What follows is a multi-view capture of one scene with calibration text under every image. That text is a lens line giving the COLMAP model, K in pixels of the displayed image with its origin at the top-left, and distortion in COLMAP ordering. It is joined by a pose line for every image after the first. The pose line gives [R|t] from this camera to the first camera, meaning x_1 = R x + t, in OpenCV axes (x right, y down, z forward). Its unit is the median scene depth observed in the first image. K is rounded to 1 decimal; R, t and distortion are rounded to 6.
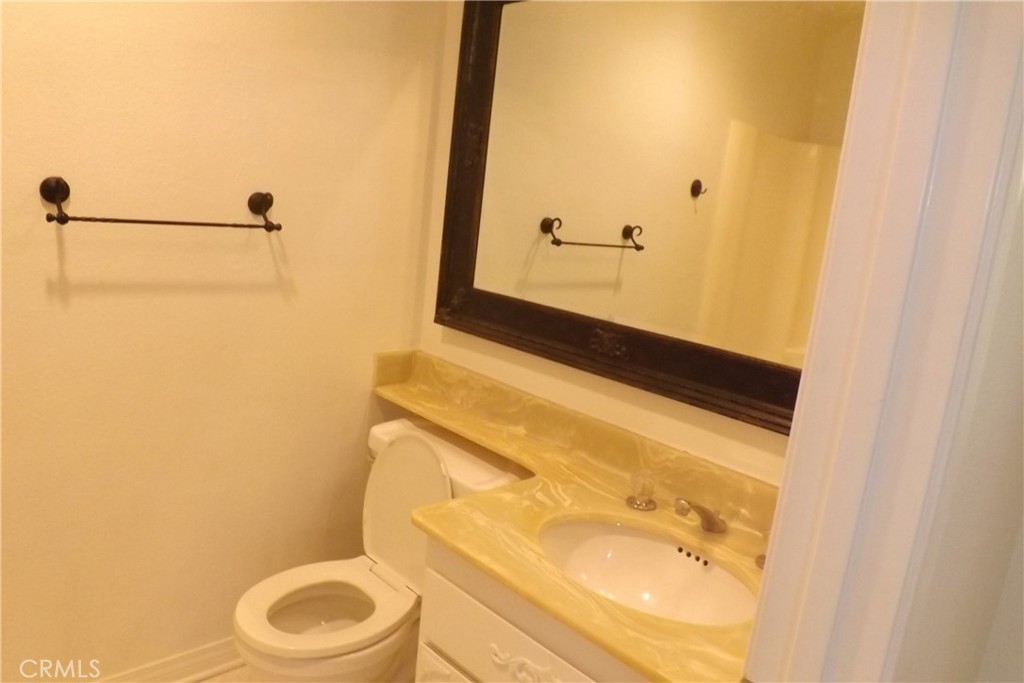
lens RADIAL K [[733.8, 0, 514.2], [0, 733.8, 346.2], [0, 0, 1]] dist [-0.070207, 0.019288]
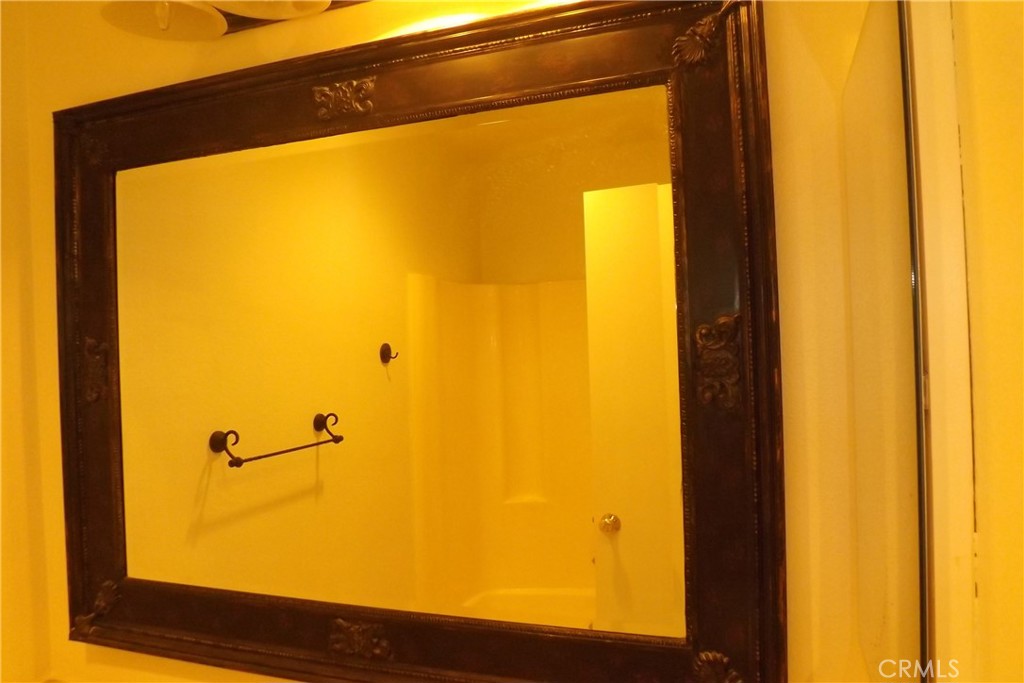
lens RADIAL K [[733.8, 0, 509.0], [0, 733.8, 341.9], [0, 0, 1]] dist [-0.070207, 0.019288]
pose [[0.887016, -0.135247, 0.441487, -0.007511], [0.212619, 0.968378, -0.130529, -0.144999], [-0.409873, 0.209650, 0.887723, 0.271646]]
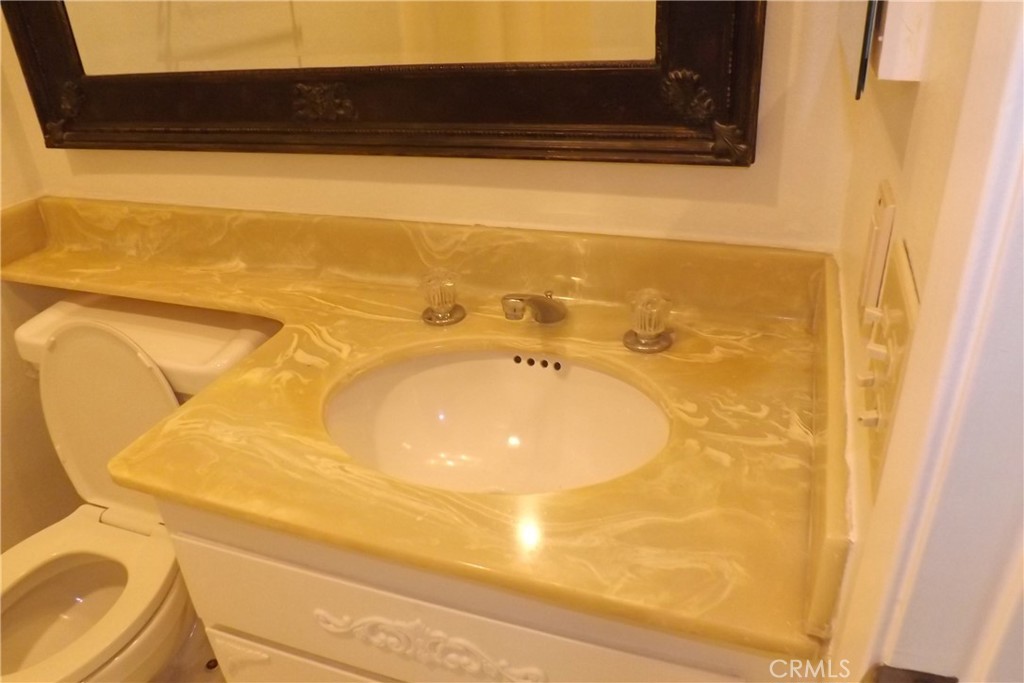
lens RADIAL K [[733.8, 0, 509.6], [0, 733.8, 333.7], [0, 0, 1]] dist [-0.070207, 0.019288]
pose [[0.889296, -0.346128, 0.298910, 0.010490], [0.244923, 0.912421, 0.327874, 0.013084], [-0.386218, -0.218367, 0.896187, 0.287708]]
